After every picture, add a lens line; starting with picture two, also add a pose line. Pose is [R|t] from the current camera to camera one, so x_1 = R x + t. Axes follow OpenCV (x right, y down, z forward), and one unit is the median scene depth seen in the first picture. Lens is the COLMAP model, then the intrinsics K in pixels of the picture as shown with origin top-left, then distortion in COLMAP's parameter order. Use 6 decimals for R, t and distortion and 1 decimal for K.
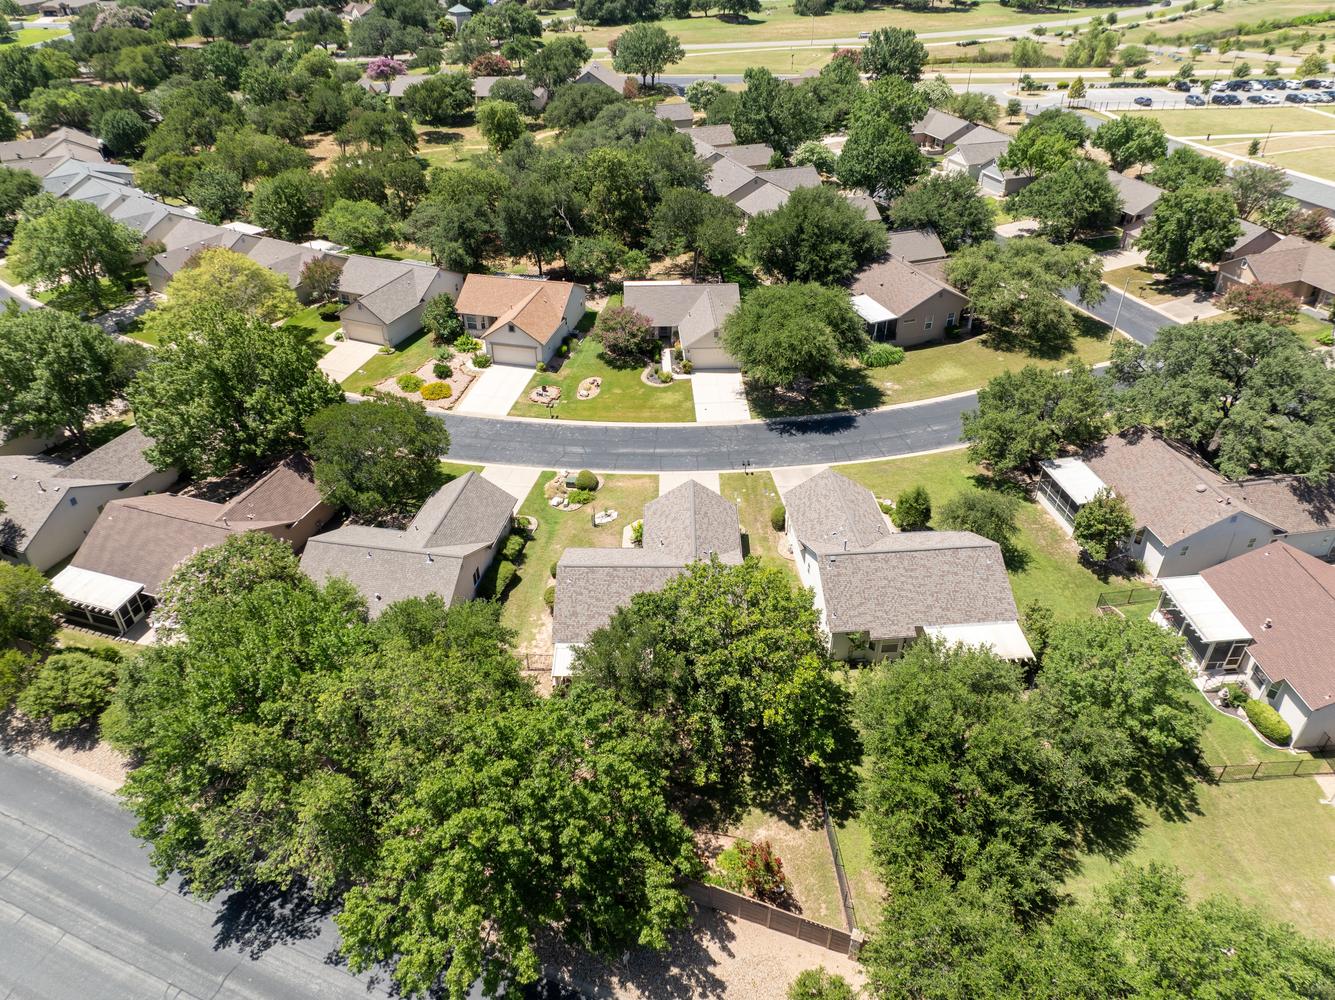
lens RADIAL K [[981.7, 0, 667.5], [0, 981.7, 500.0], [0, 0, 1]] dist [-0.035844, -0.004911]
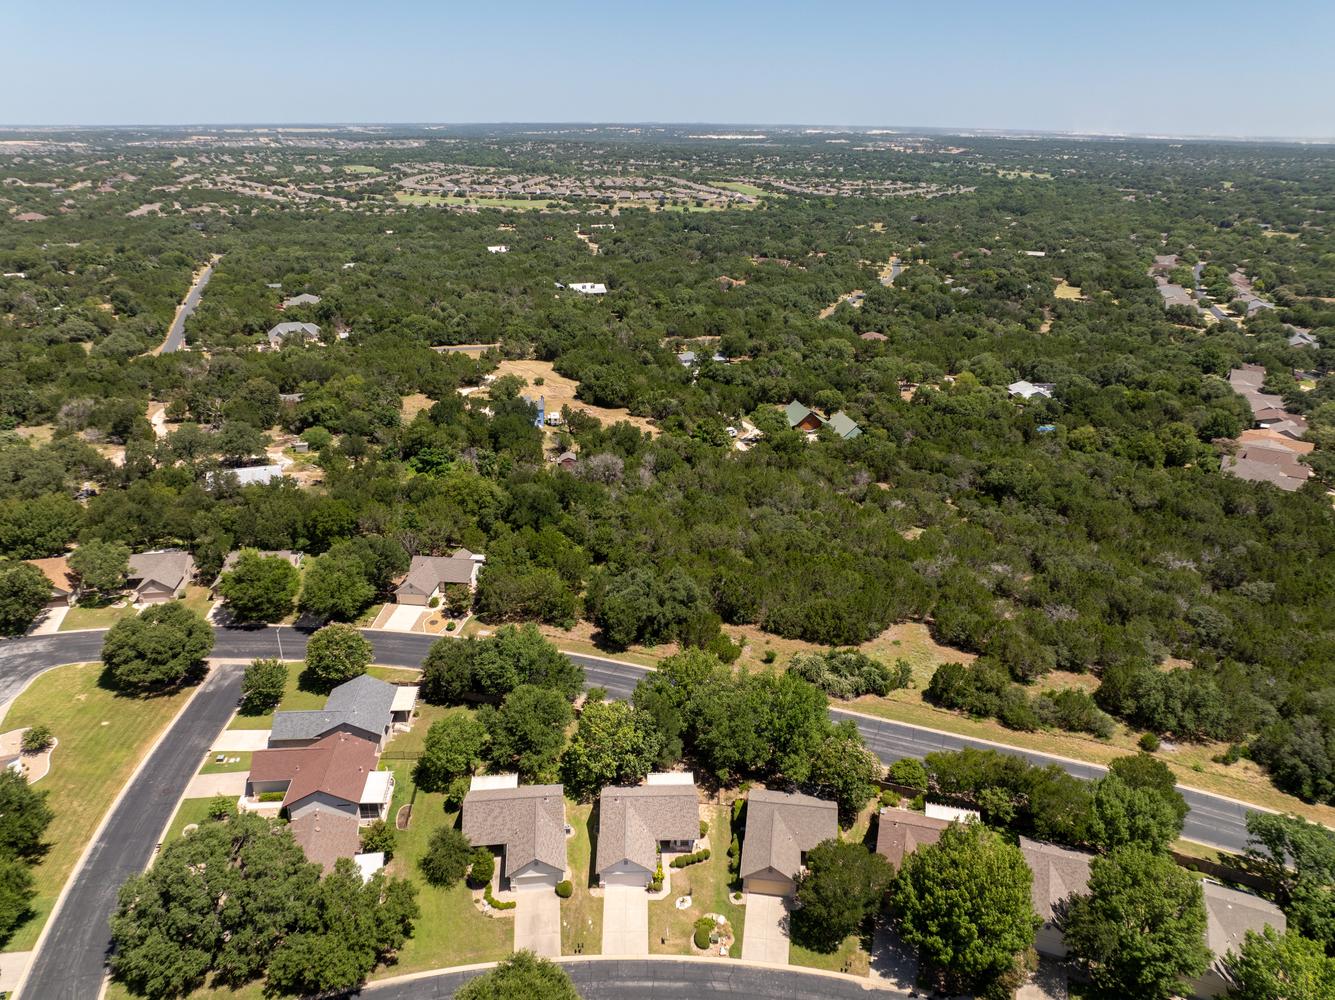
lens RADIAL K [[922.6, 0, 667.5], [0, 922.6, 500.0], [0, 0, 1]] dist [-0.057603, -0.000829]
pose [[-0.998084, 0.020027, -0.058542, 0.026252], [-0.038457, 0.540401, 0.840528, -1.396010], [0.048469, 0.841169, -0.538595, 1.196638]]
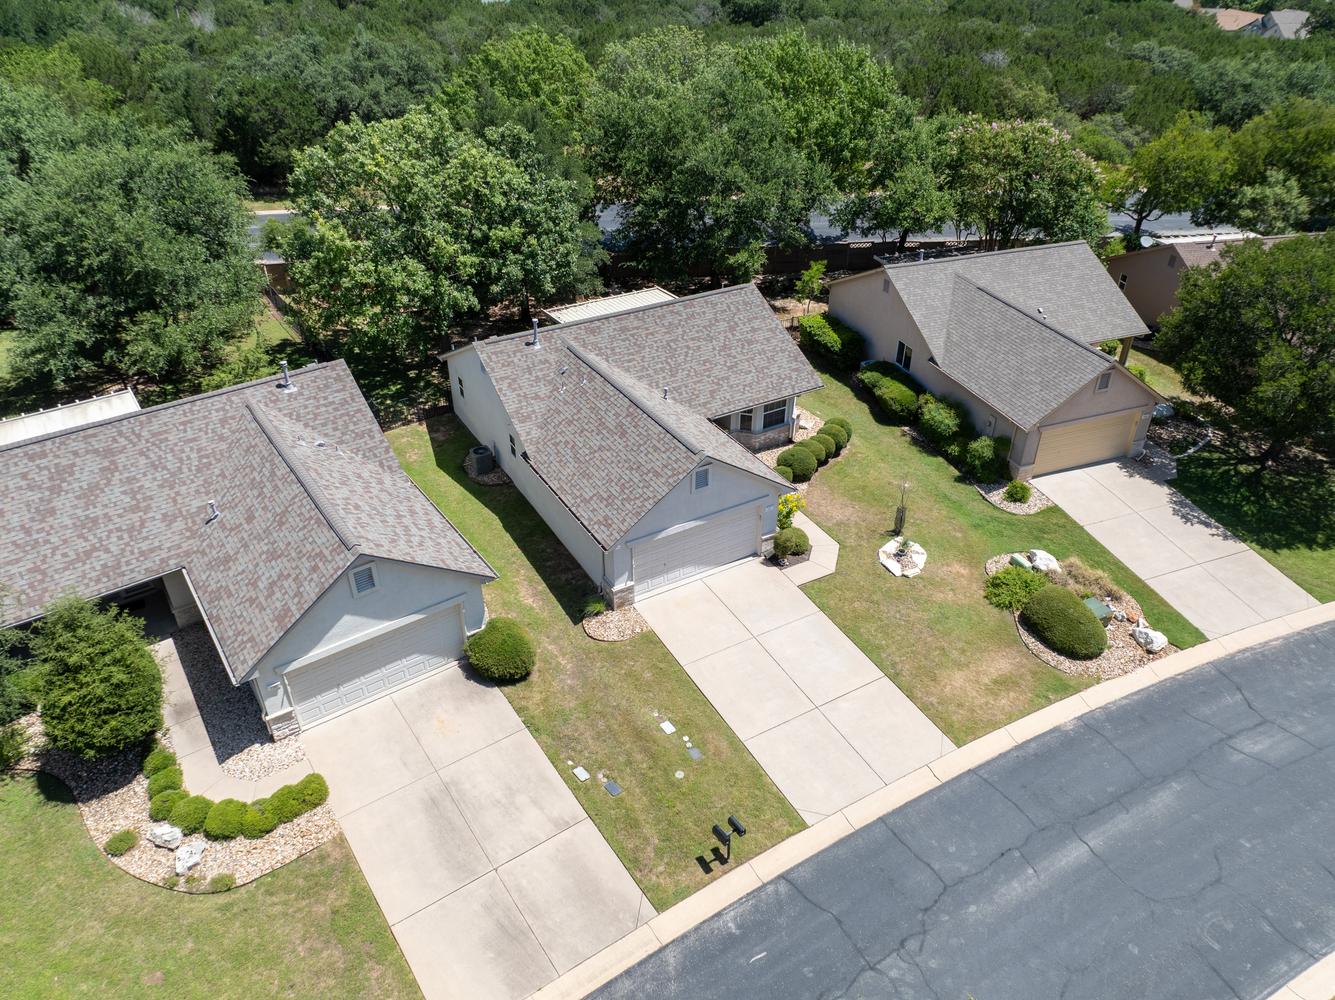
lens RADIAL K [[938.1, 0, 667.5], [0, 938.1, 500.0], [0, 0, 1]] dist [-0.022931, -0.027872]
pose [[-0.849007, 0.295880, -0.437769, 0.186600], [-0.301885, 0.408342, 0.861465, -0.300674], [0.433650, 0.863546, -0.257363, 1.016282]]
